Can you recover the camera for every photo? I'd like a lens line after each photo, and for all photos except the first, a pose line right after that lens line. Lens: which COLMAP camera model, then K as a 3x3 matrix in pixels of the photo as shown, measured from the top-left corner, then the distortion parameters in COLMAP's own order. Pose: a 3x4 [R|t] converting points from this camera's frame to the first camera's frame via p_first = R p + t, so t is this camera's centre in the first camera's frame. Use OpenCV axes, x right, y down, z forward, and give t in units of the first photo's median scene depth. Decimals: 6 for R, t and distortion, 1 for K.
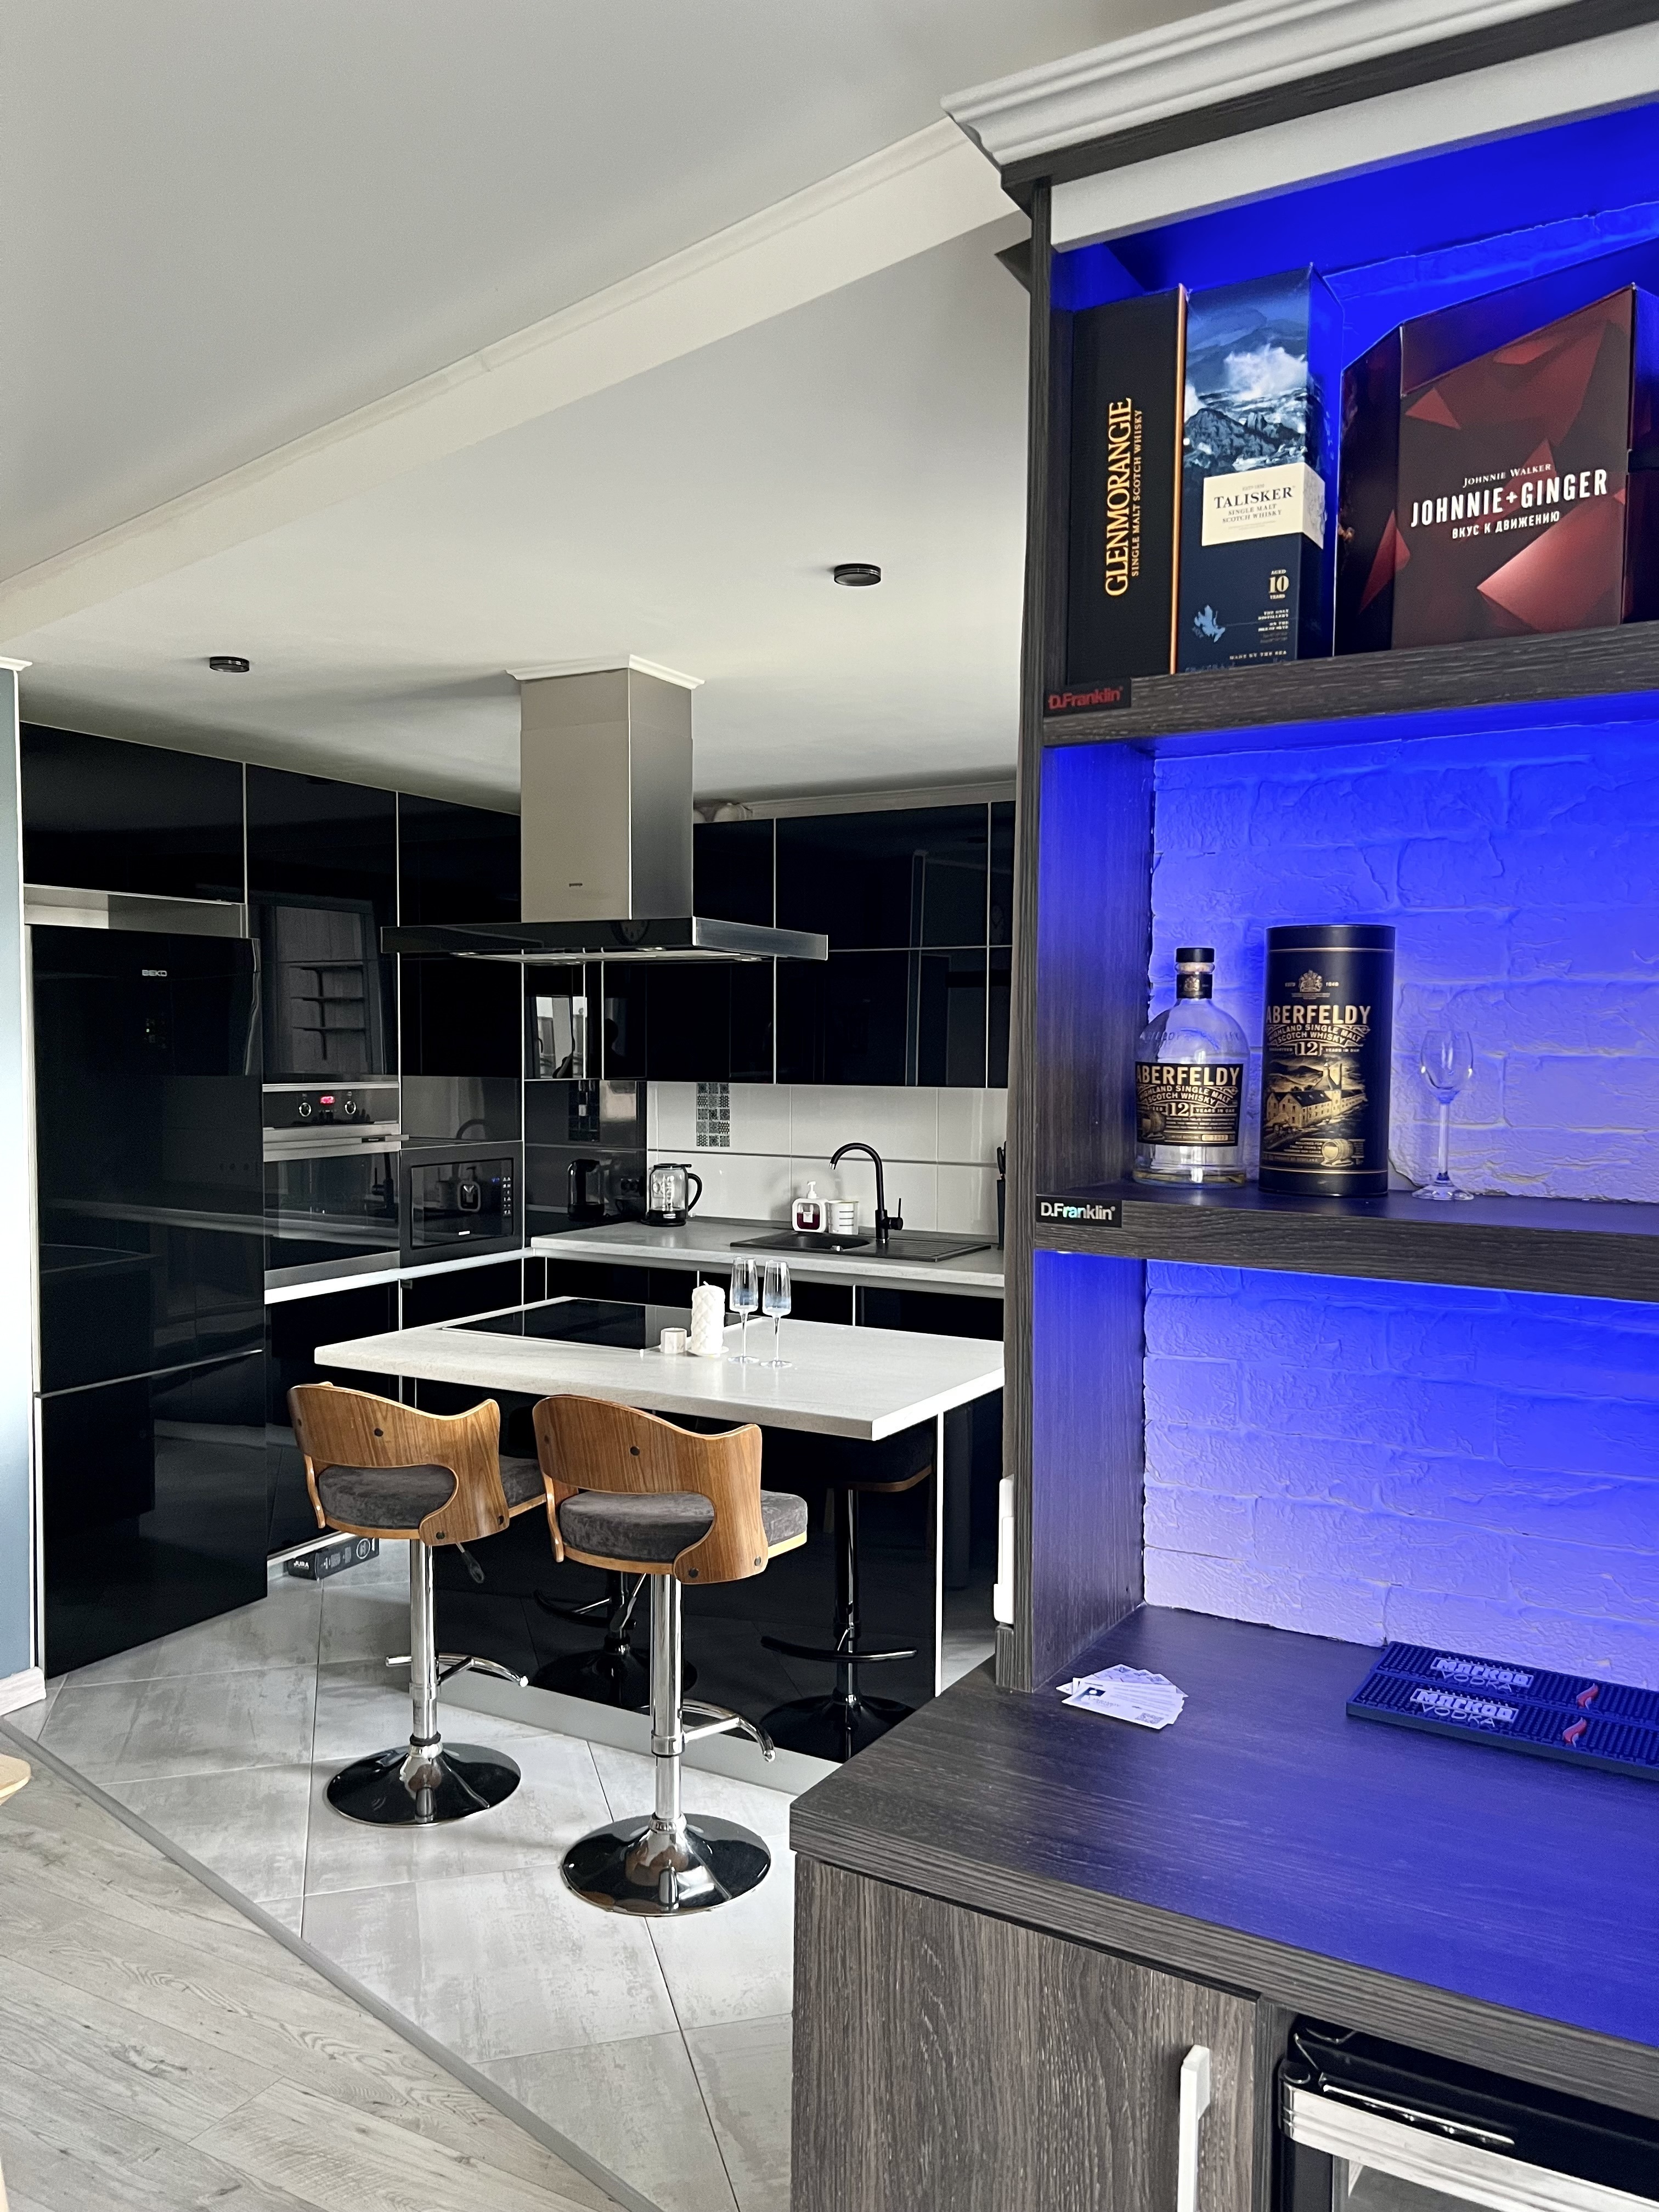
lens RADIAL K [[1675.2, 0, 834.3], [0, 1675.2, 1099.7], [0, 0, 1]] dist [-0.099438, -0.000922]
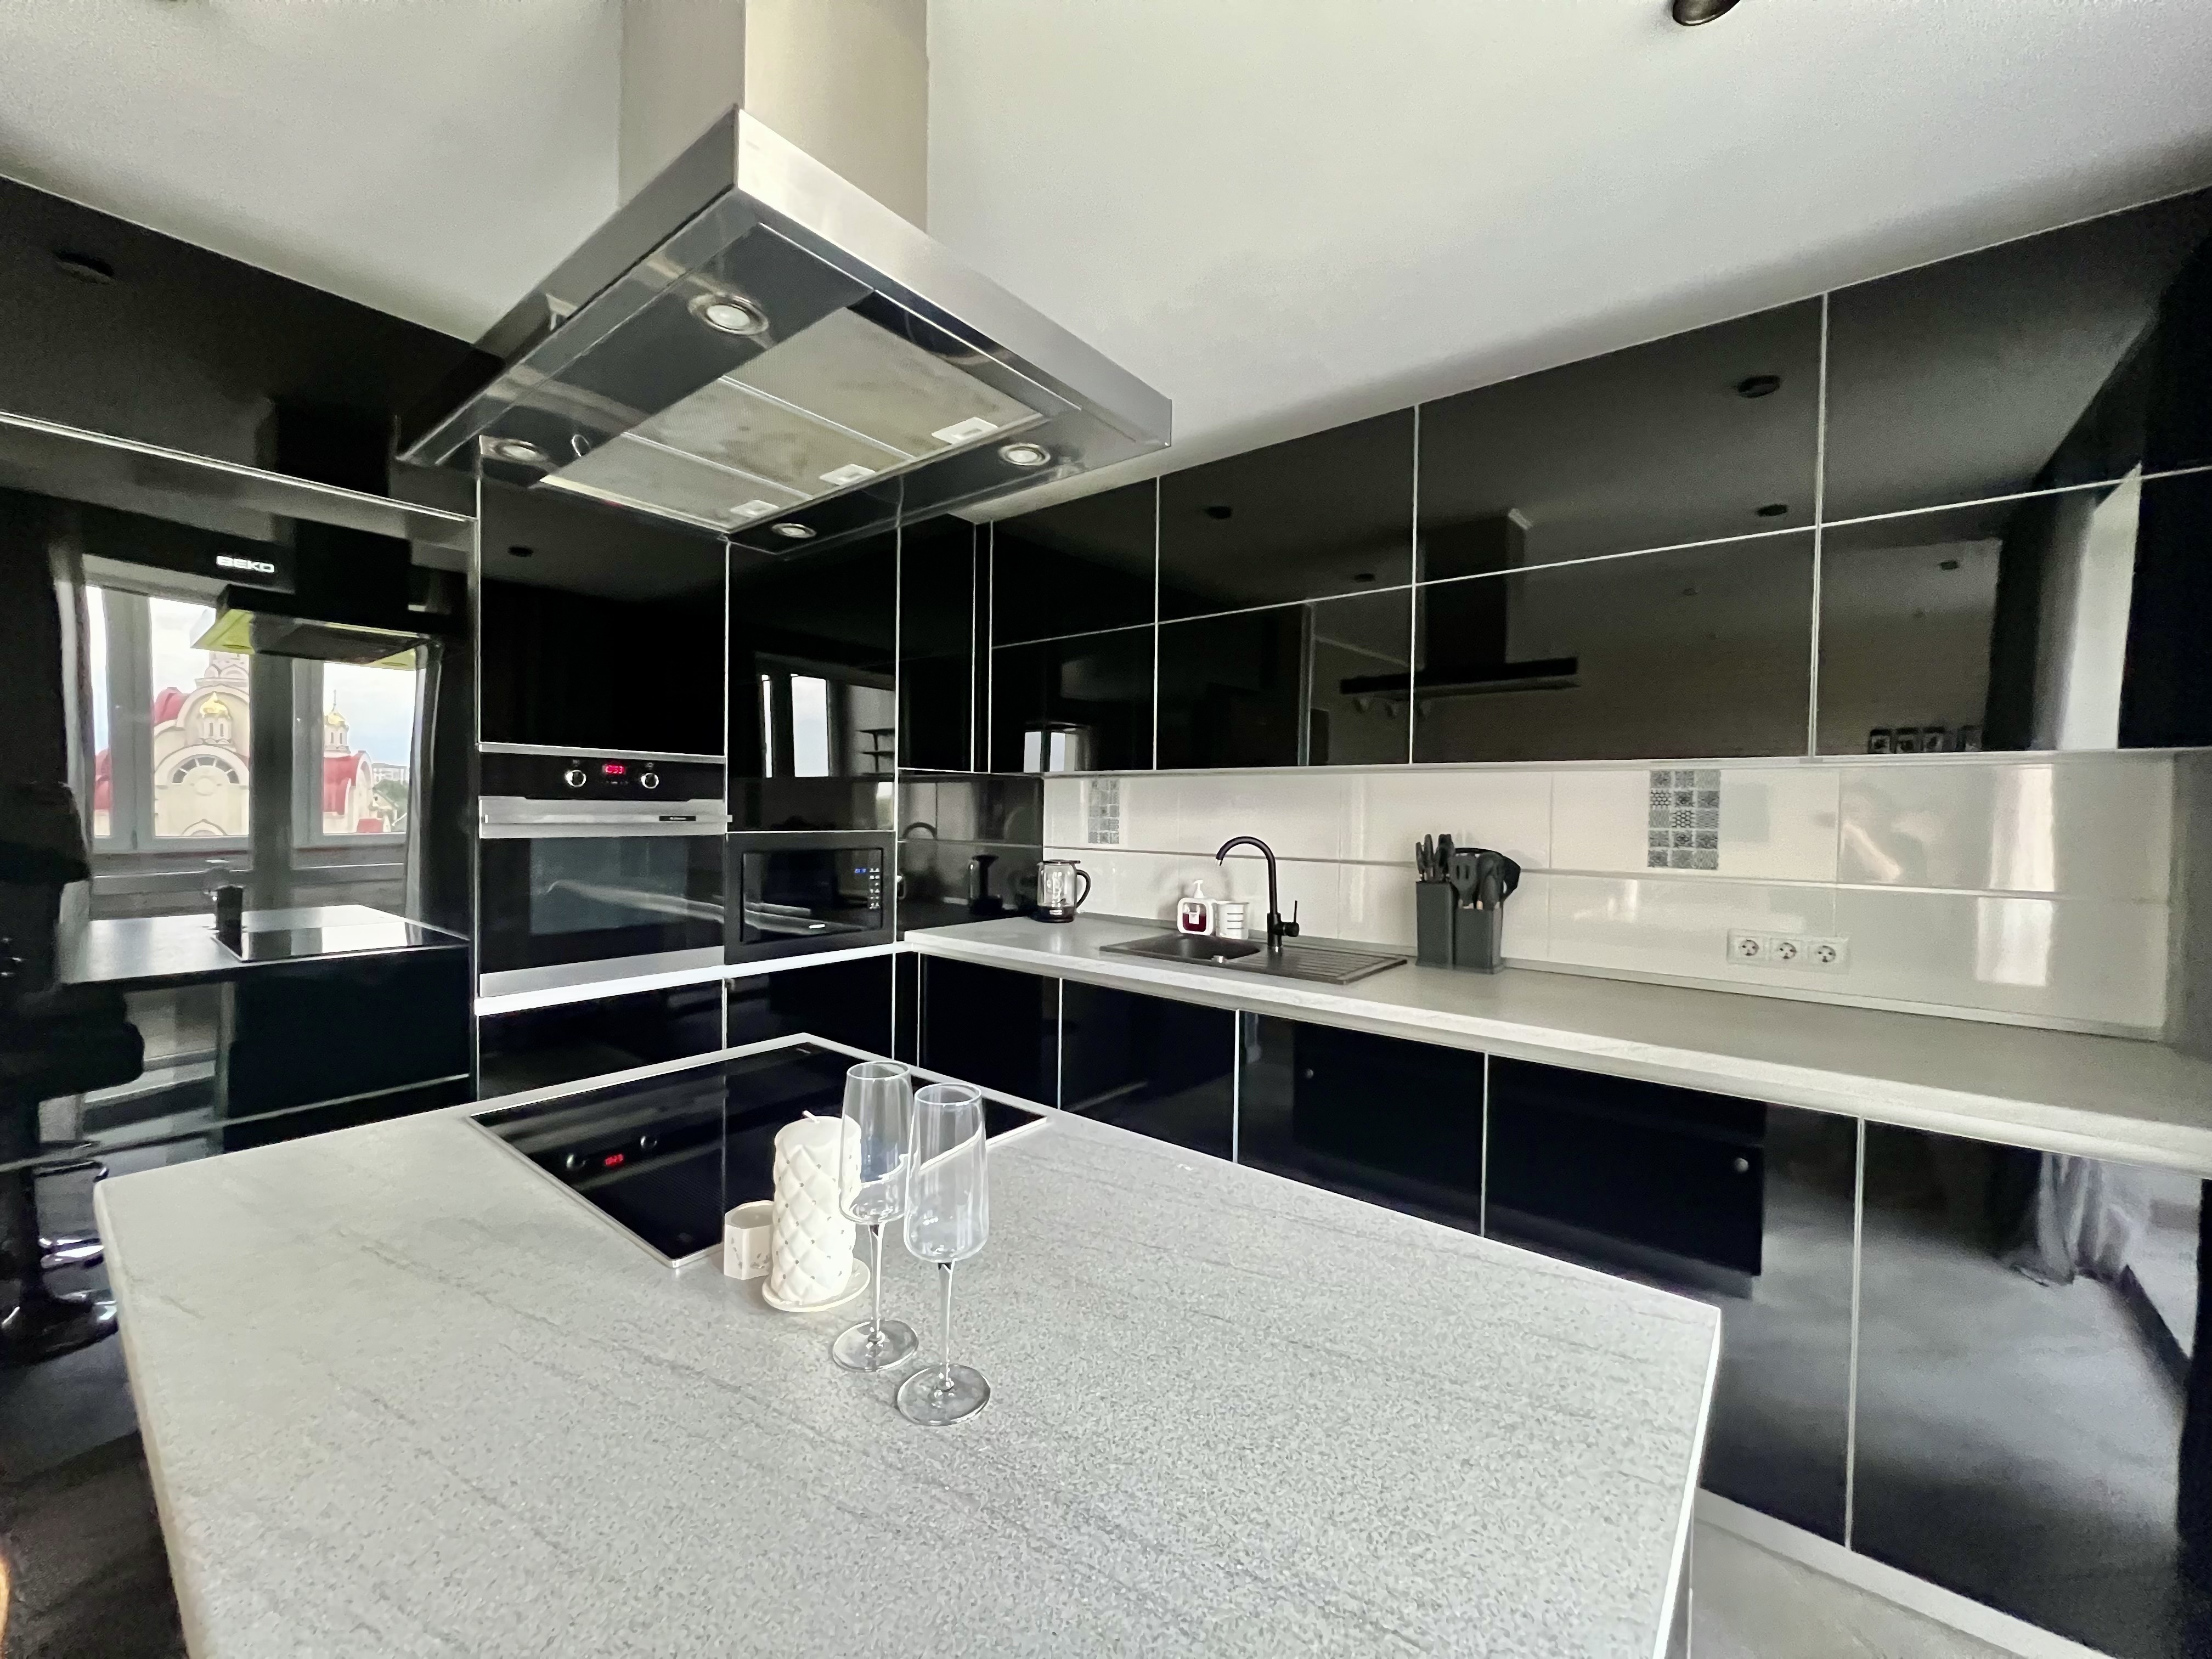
lens RADIAL K [[884.3, 0, 1107.9], [0, 884.3, 824.8], [0, 0, 1]] dist [0.000813, 0.000013]
pose [[0.988343, 0.012373, -0.151742, 0.011154], [-0.015989, 0.999616, -0.022631, 0.030248], [0.151404, 0.024793, 0.988161, 0.507306]]
